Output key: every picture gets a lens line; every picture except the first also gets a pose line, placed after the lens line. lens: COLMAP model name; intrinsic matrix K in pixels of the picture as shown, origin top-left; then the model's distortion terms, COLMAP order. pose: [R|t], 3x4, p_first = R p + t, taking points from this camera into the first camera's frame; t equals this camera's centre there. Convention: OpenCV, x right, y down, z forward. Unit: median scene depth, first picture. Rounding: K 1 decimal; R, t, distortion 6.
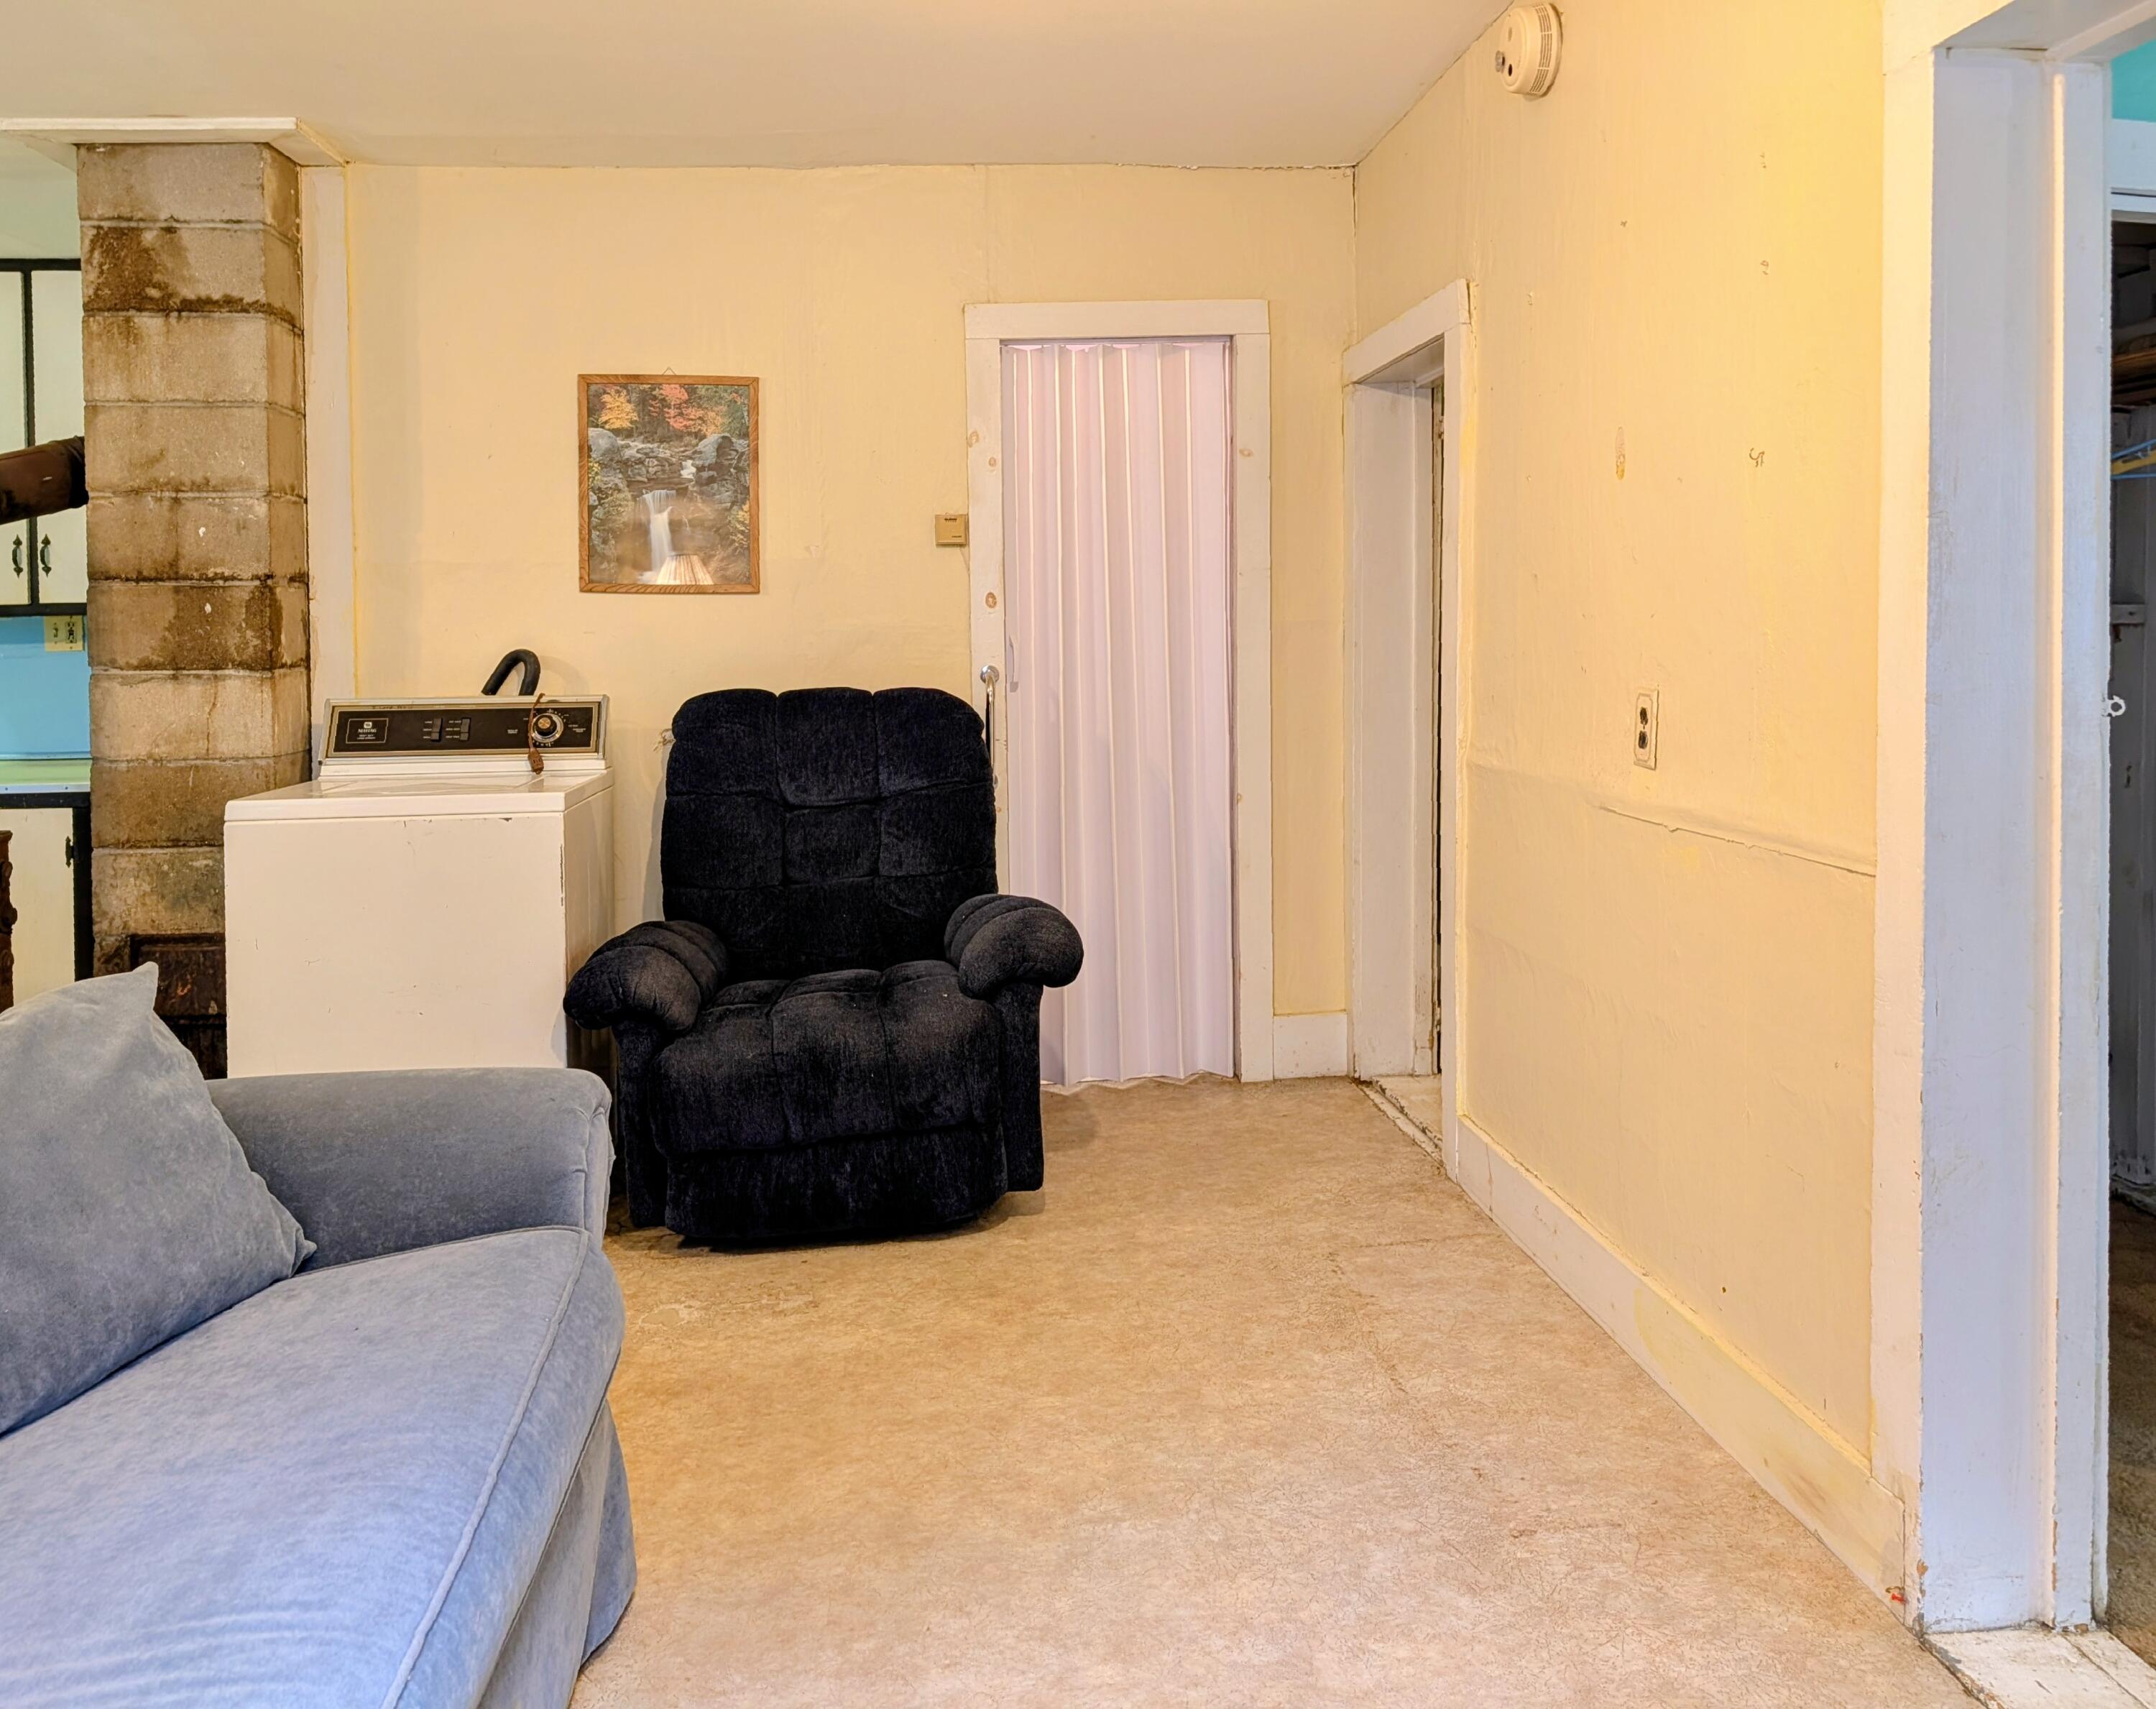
lens RADIAL K [[1587.3, 0, 1098.2], [0, 1587.3, 601.0], [0, 0, 1]] dist [0.006993, -0.018033]
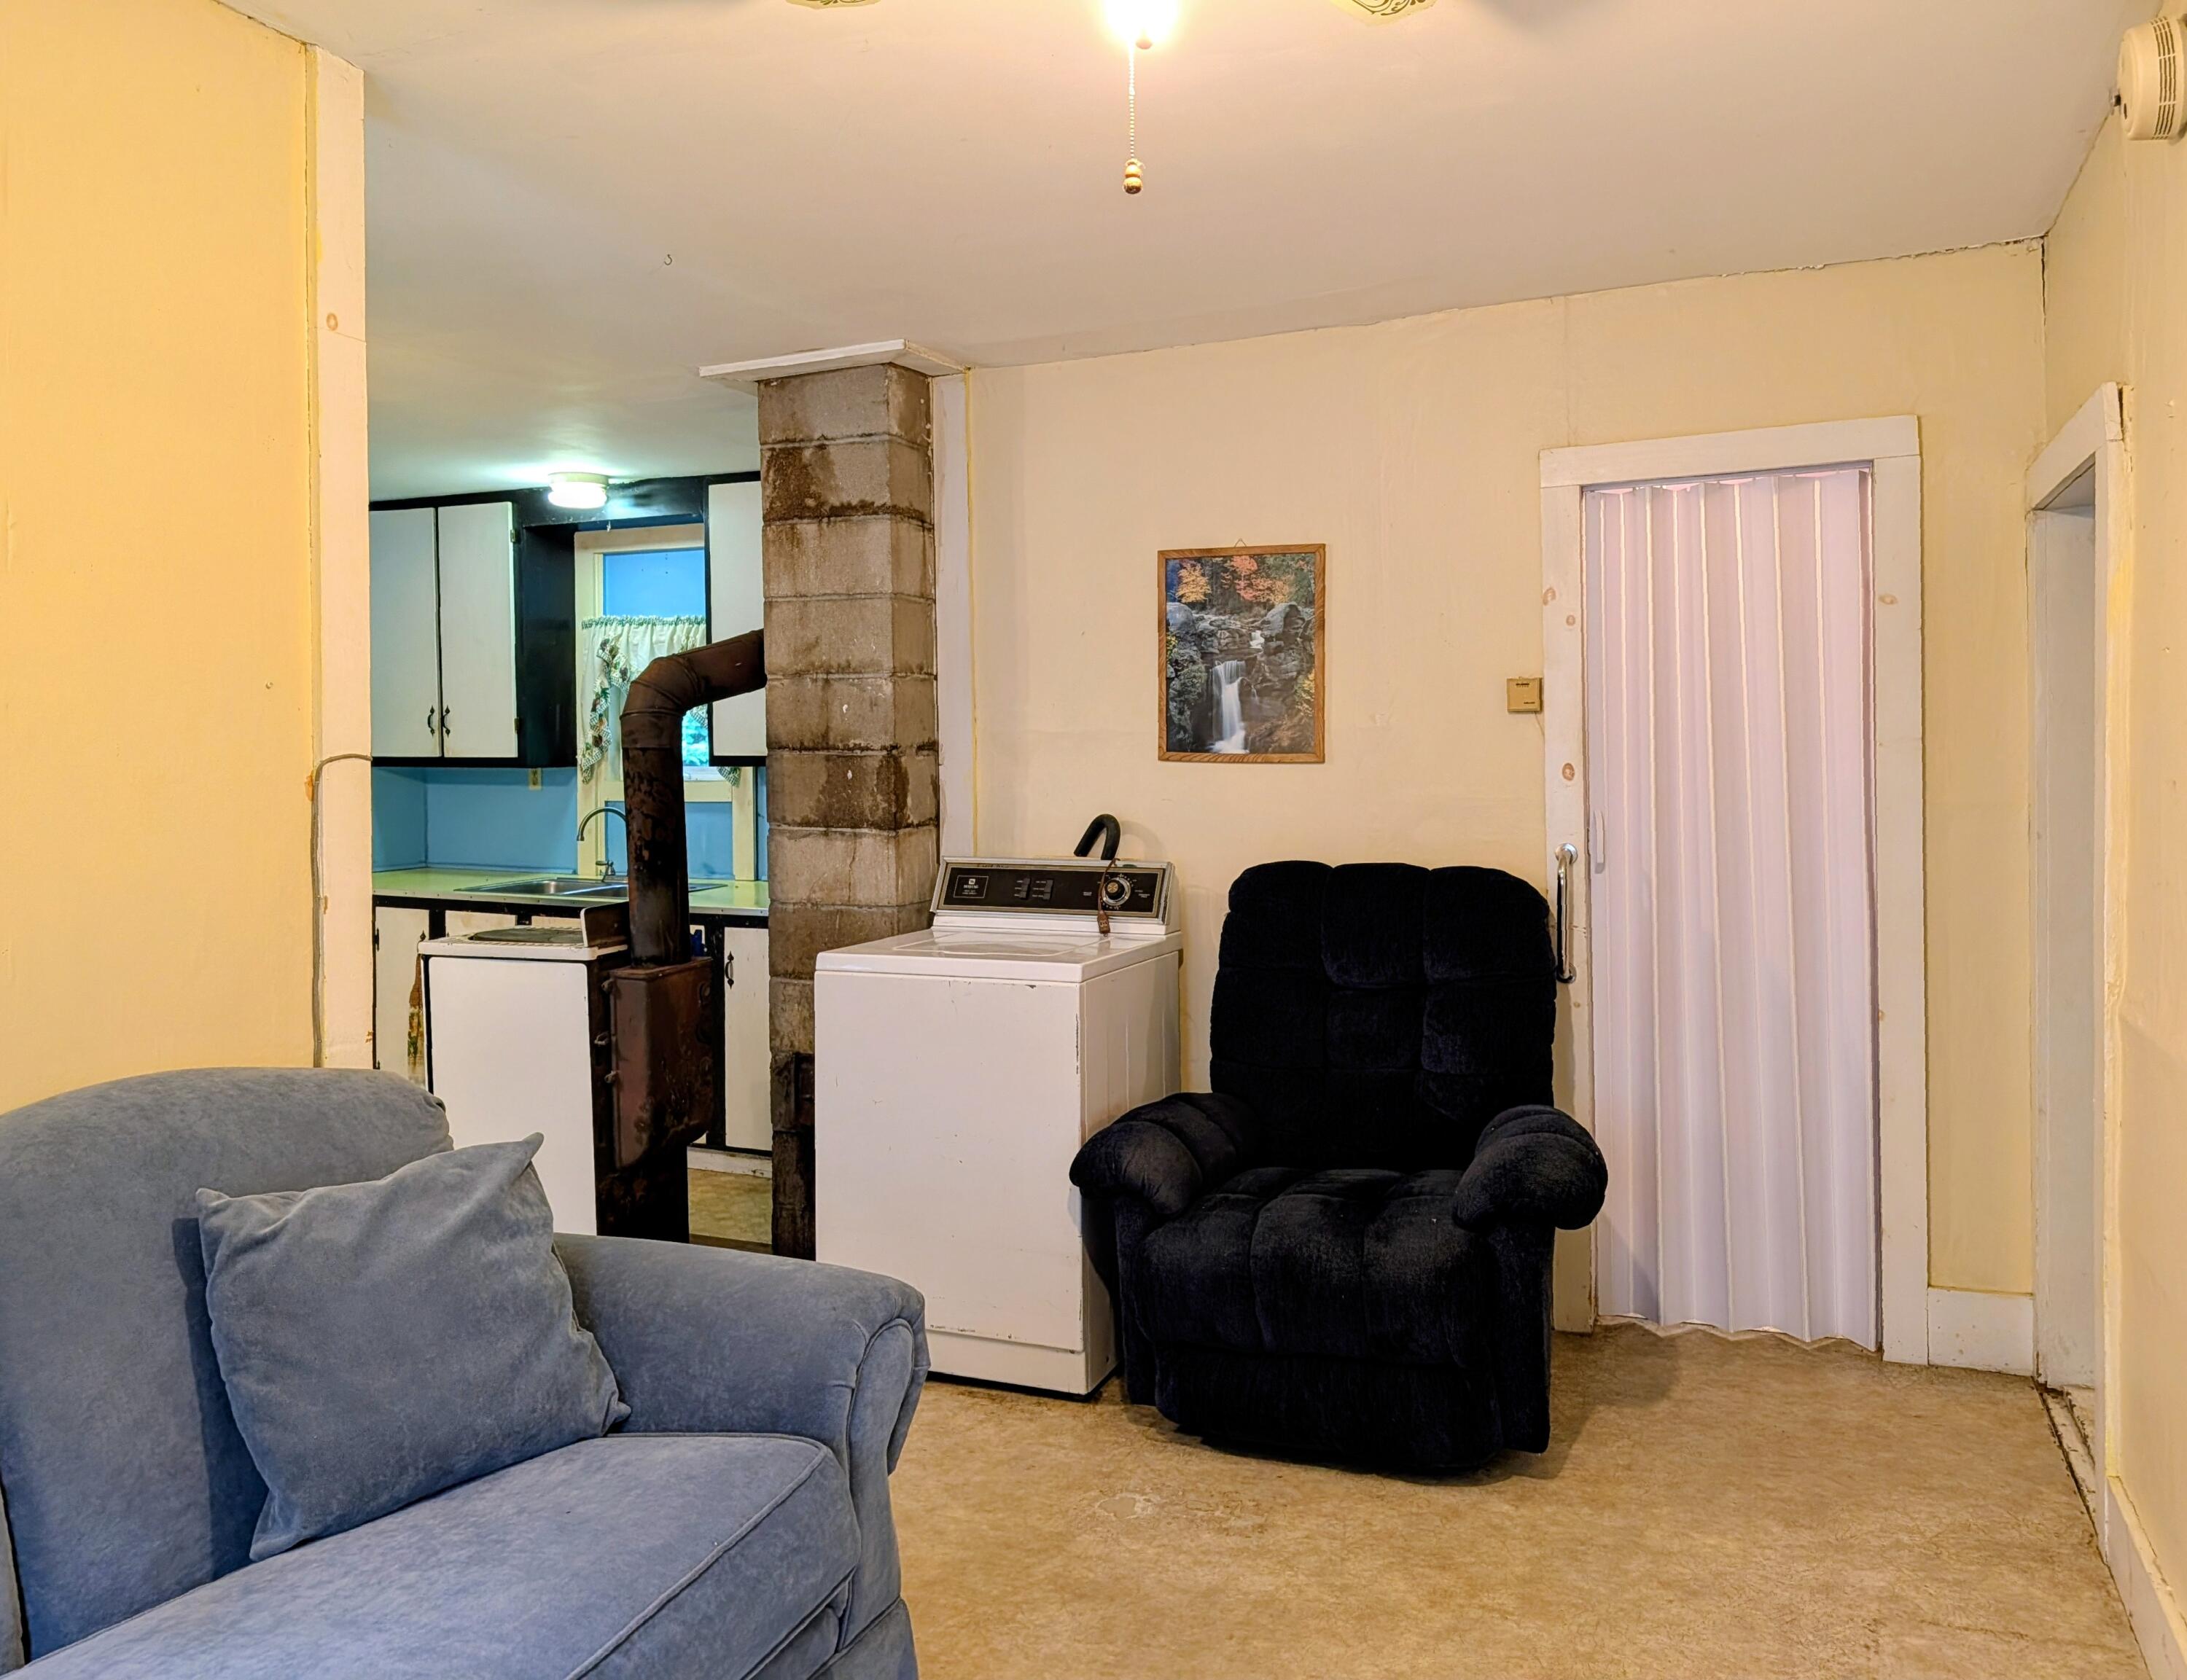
lens RADIAL K [[1583.8, 0, 1139.8], [0, 1583.8, 715.0], [0, 0, 1]] dist [0.031454, -0.031122]
pose [[0.877382, 0.000952, -0.479792, 0.172742], [-0.000975, 1.000000, 0.000201, -0.038842], [0.479792, 0.000291, 0.877382, 0.095598]]
